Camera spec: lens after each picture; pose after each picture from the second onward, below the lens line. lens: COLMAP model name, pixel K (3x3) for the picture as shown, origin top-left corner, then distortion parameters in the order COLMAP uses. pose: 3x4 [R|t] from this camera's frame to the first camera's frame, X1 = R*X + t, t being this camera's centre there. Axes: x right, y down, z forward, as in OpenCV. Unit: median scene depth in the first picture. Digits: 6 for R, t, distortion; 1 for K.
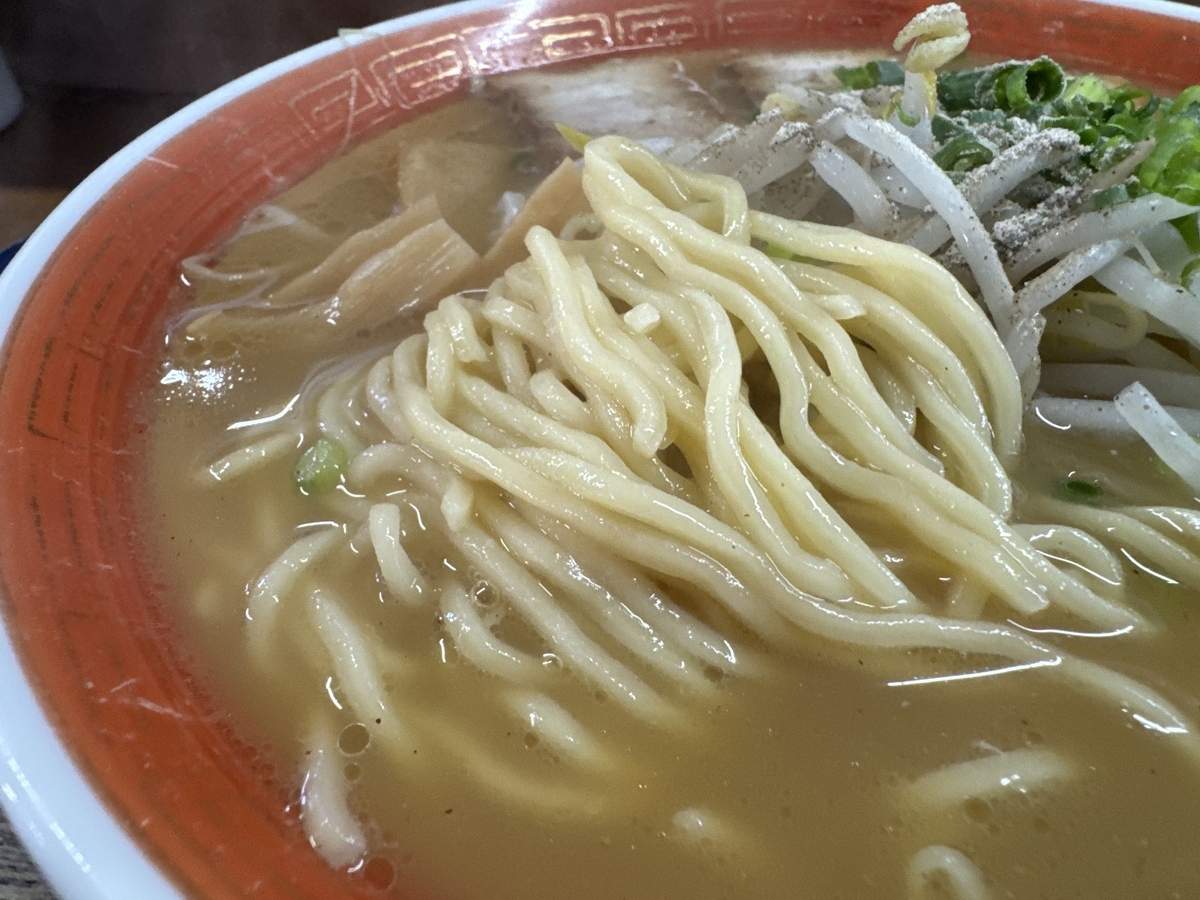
lens RADIAL K [[839.8, 0, 595.8], [0, 839.8, 448.8], [0, 0, 1]] dist [0.024080, -0.001698]
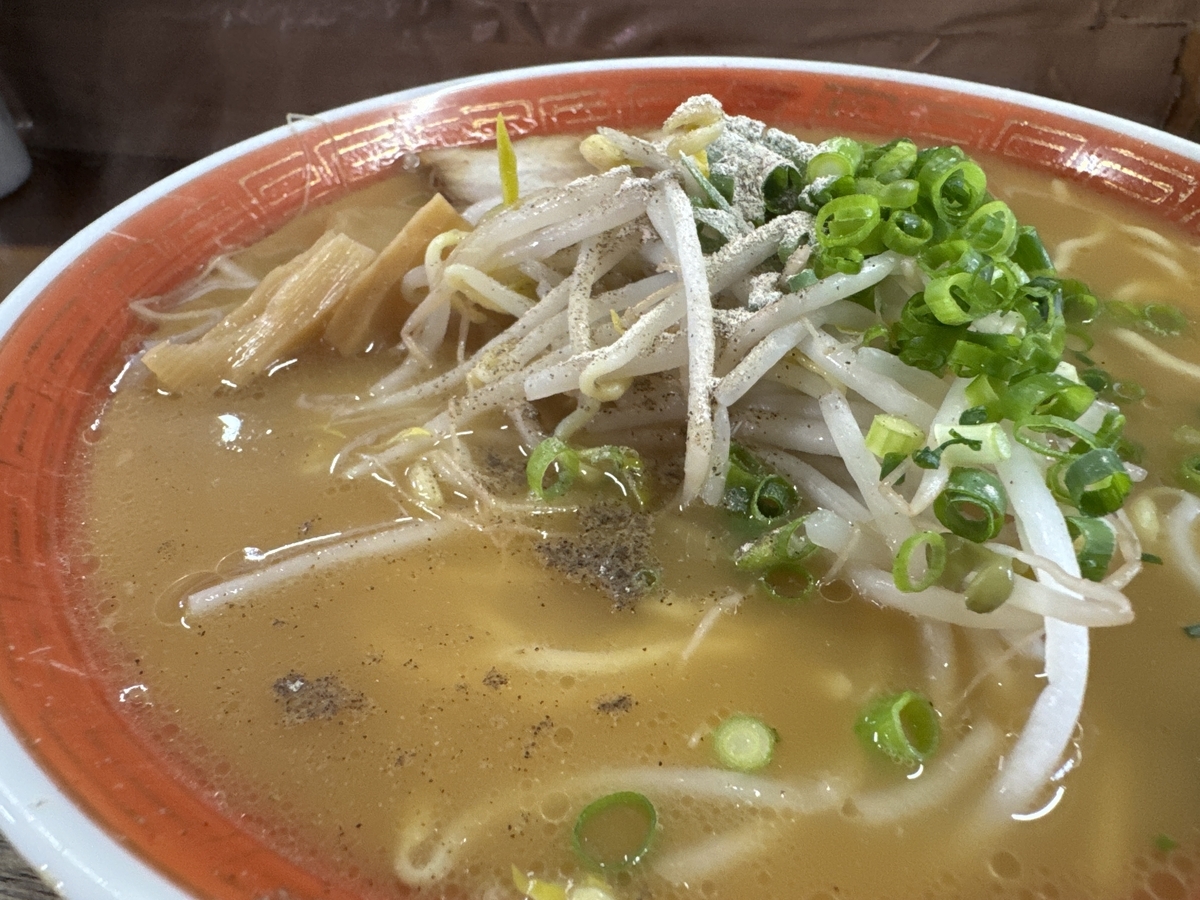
lens RADIAL K [[839.8, 0, 604.2], [0, 839.8, 451.6], [0, 0, 1]] dist [0.024080, -0.001698]
pose [[0.999926, 0.004540, -0.011260, 0.147910], [-0.004998, 0.999147, -0.040989, 0.009662], [0.011064, 0.041042, 0.999096, -0.142024]]
